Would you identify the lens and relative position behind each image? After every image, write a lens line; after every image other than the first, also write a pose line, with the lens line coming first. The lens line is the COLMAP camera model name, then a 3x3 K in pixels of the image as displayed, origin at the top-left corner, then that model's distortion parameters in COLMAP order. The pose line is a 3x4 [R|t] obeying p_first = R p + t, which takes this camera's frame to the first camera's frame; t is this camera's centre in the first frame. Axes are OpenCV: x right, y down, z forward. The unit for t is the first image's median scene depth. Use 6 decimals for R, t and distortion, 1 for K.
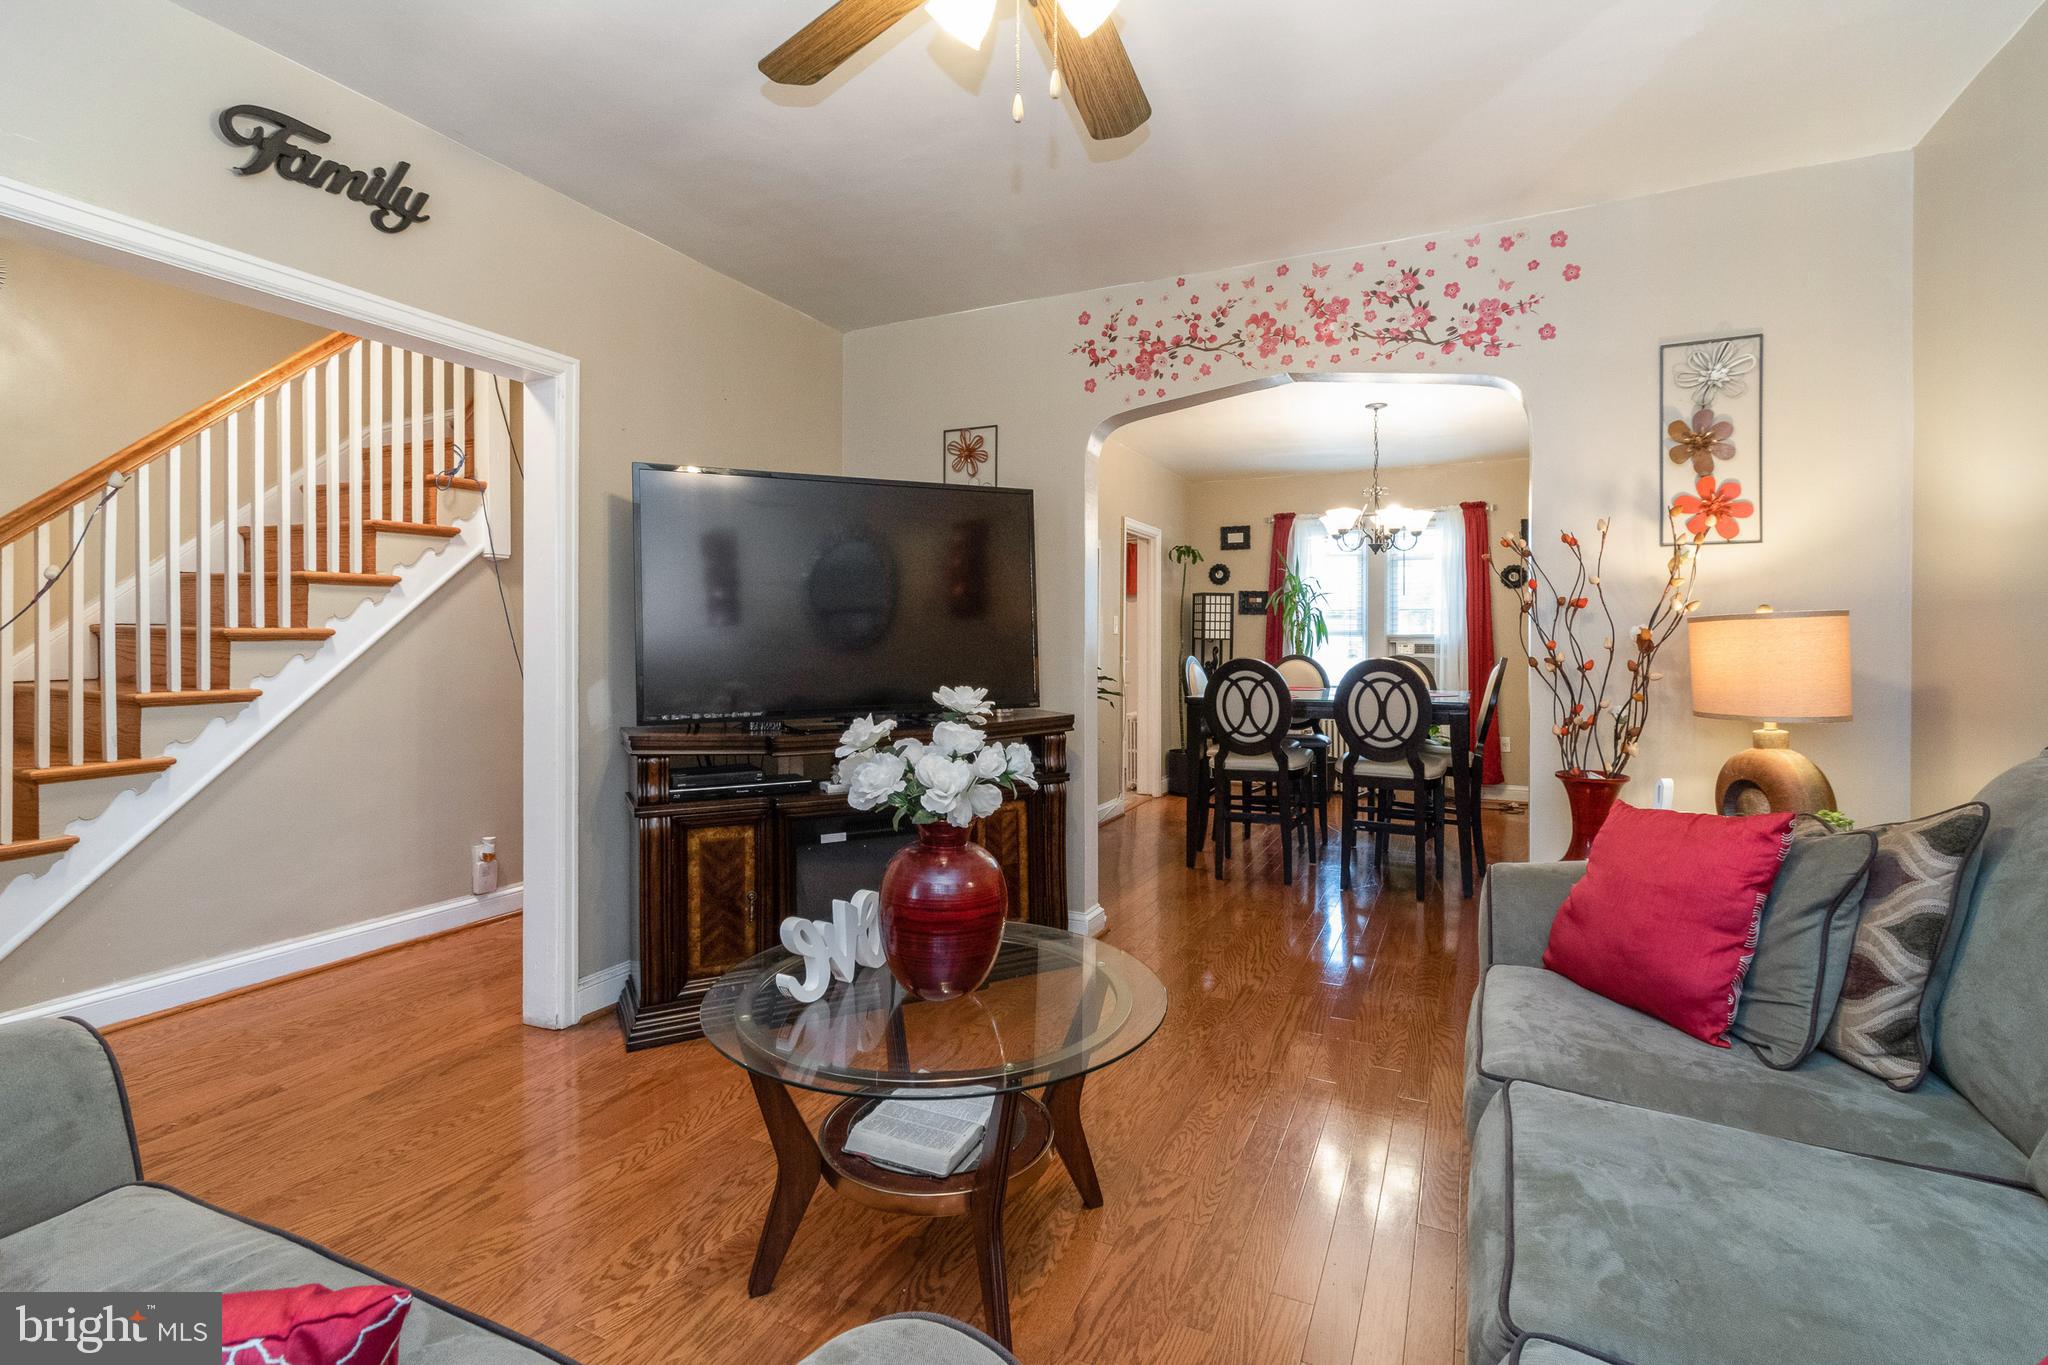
lens RADIAL K [[951.1, 0, 1013.7], [0, 951.1, 634.3], [0, 0, 1]] dist [0.000417, 0.001151]
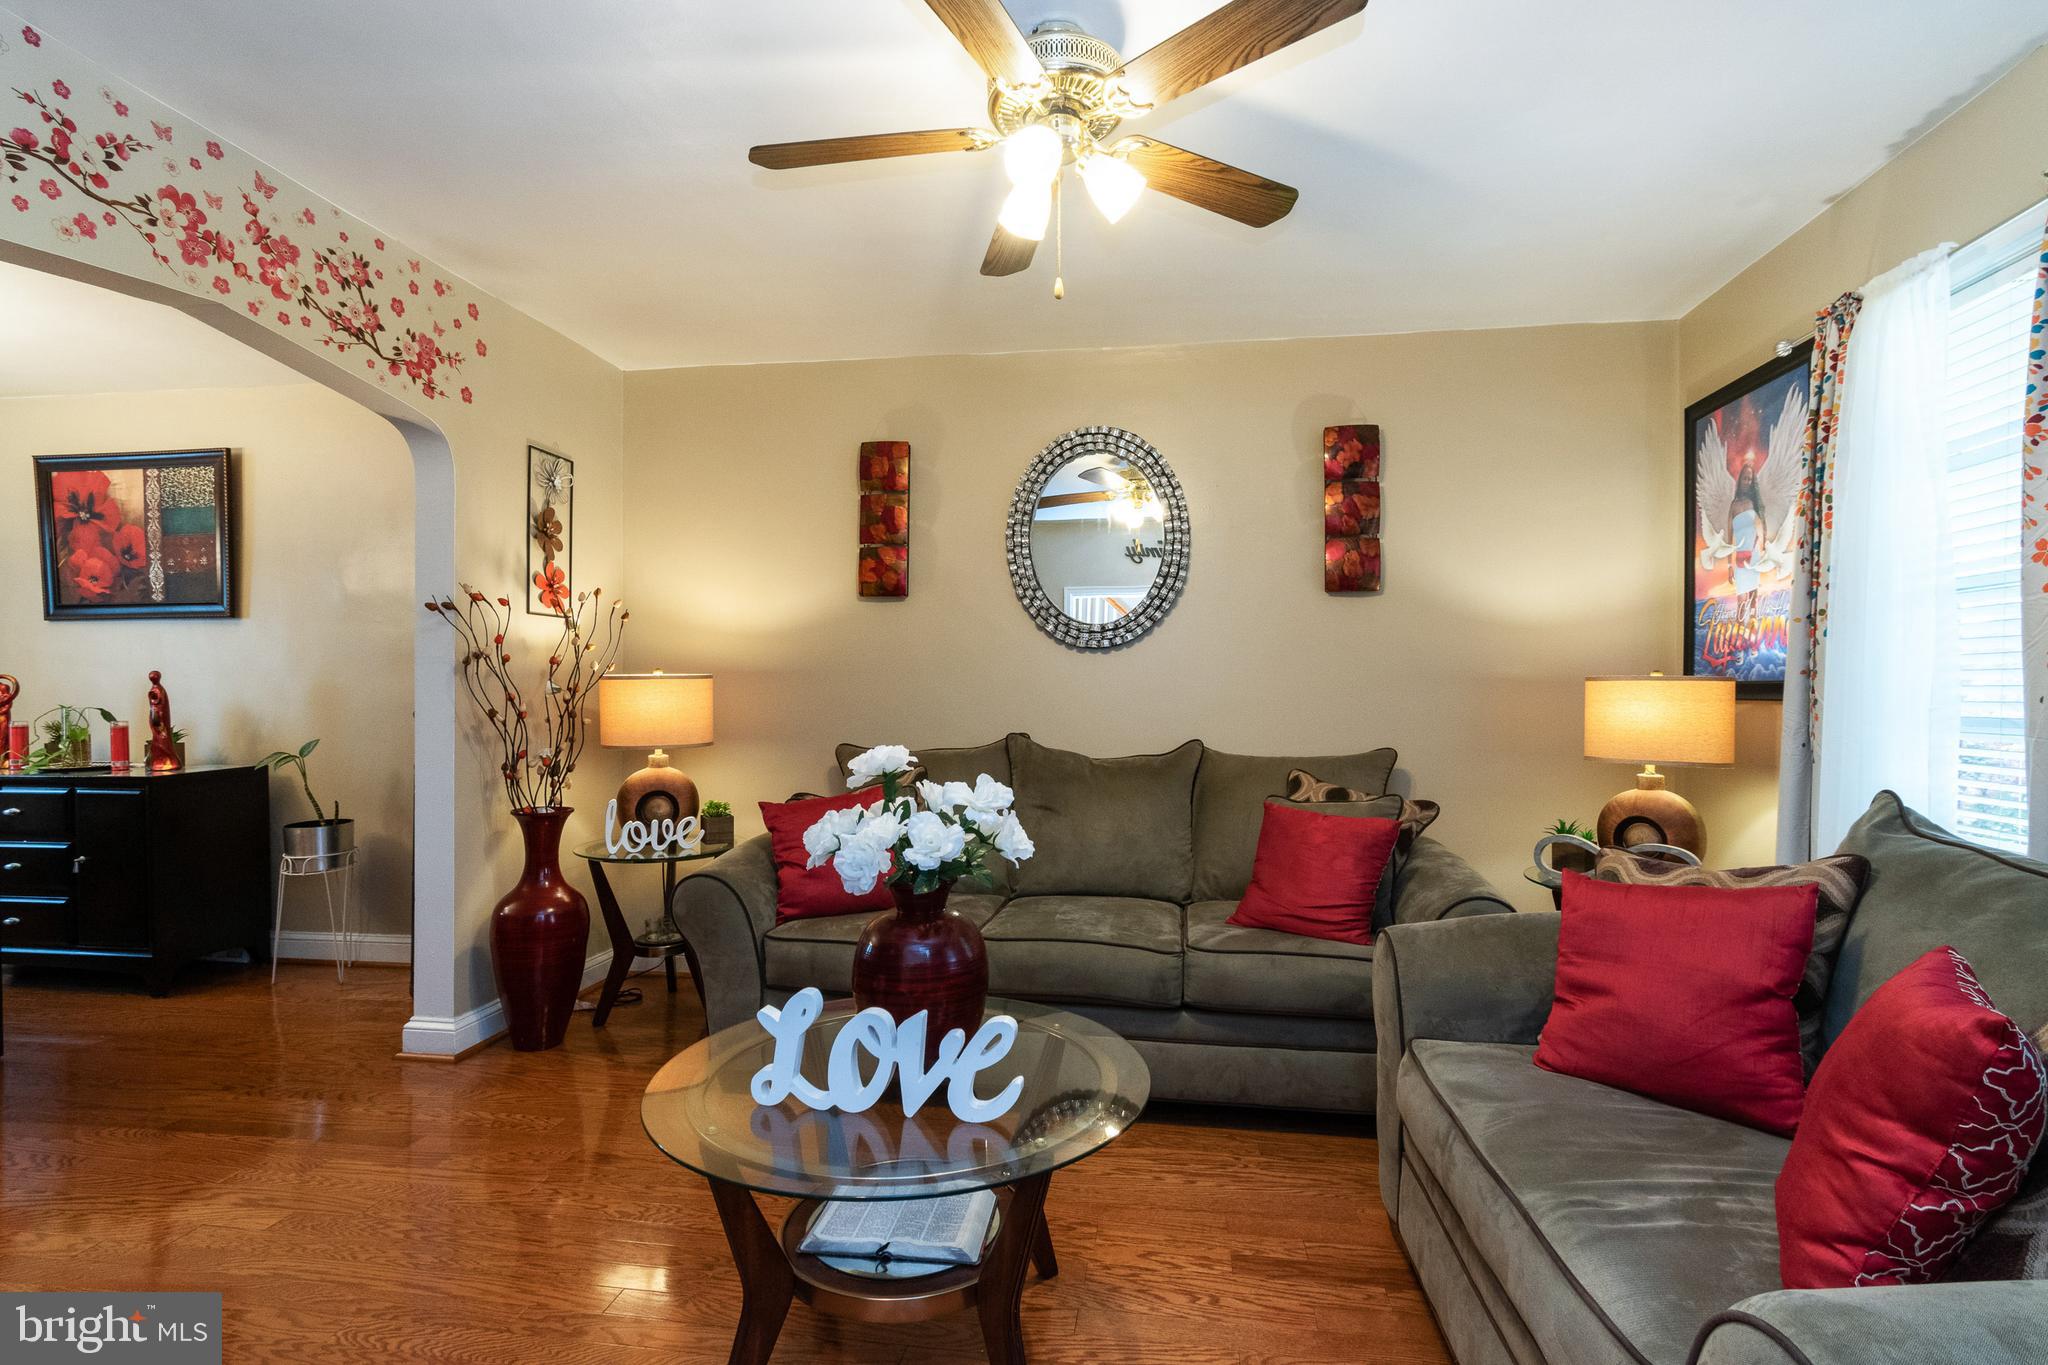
lens RADIAL K [[951.1, 0, 1033.7], [0, 951.1, 697.2], [0, 0, 1]] dist [0.000417, 0.001151]
pose [[-0.290260, -0.002306, 0.956945, -0.534655], [-0.011245, 0.999936, -0.001001, 0.005115], [-0.956882, -0.011052, -0.290267, 0.618068]]
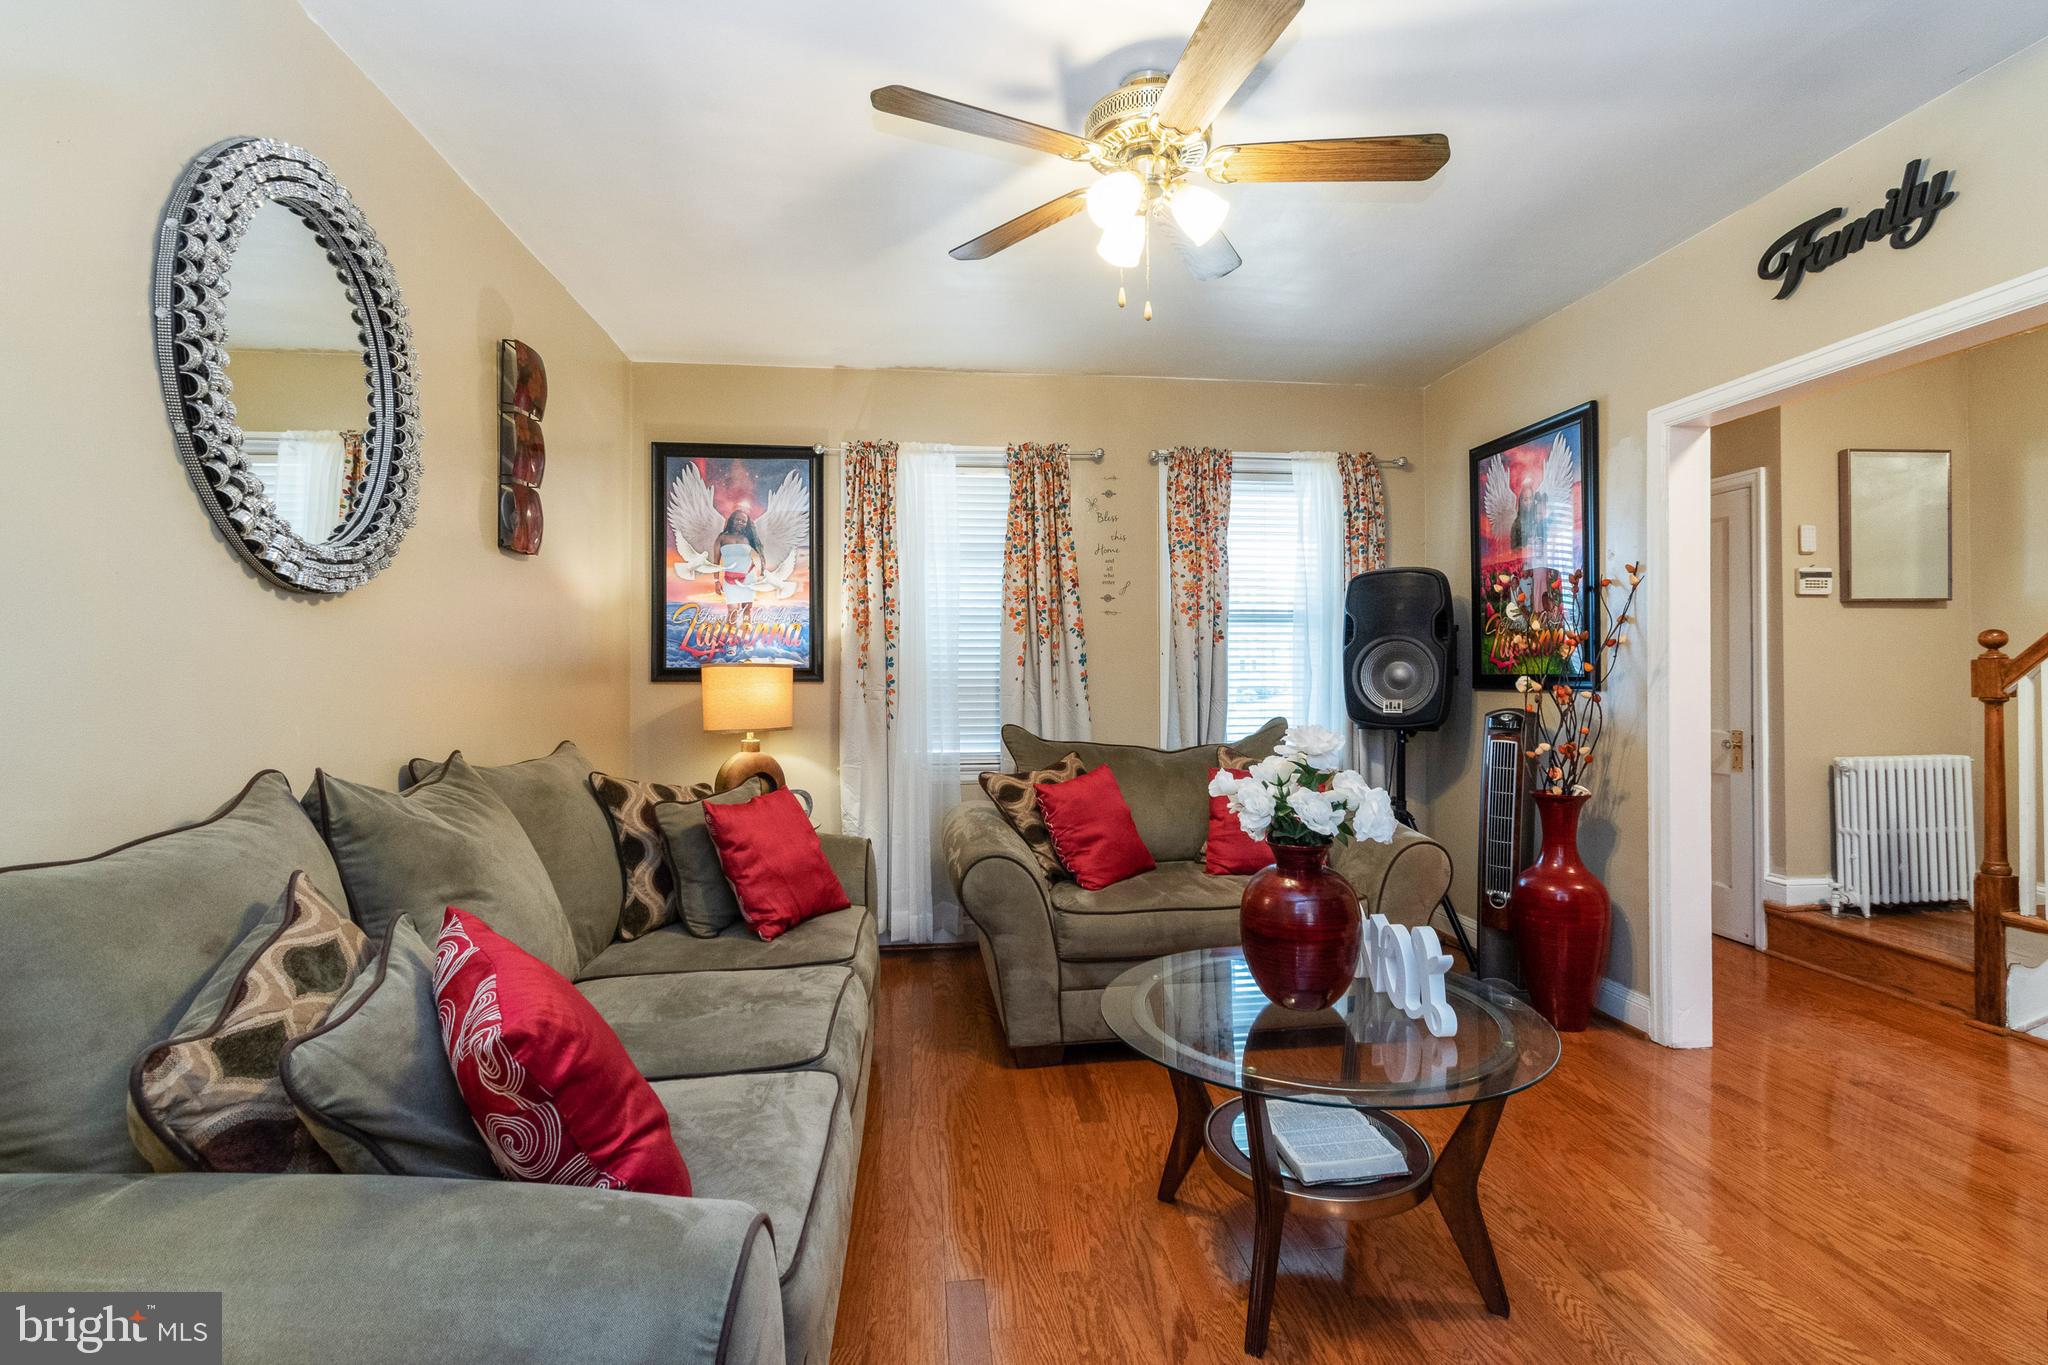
lens RADIAL K [[951.1, 0, 1045.0], [0, 951.1, 665.8], [0, 0, 1]] dist [0.000417, 0.001151]
pose [[-0.850594, -0.001226, -0.525822, 0.406940], [0.009411, 0.999802, -0.017555, 0.003940], [0.525739, -0.019881, -0.850413, 0.953902]]
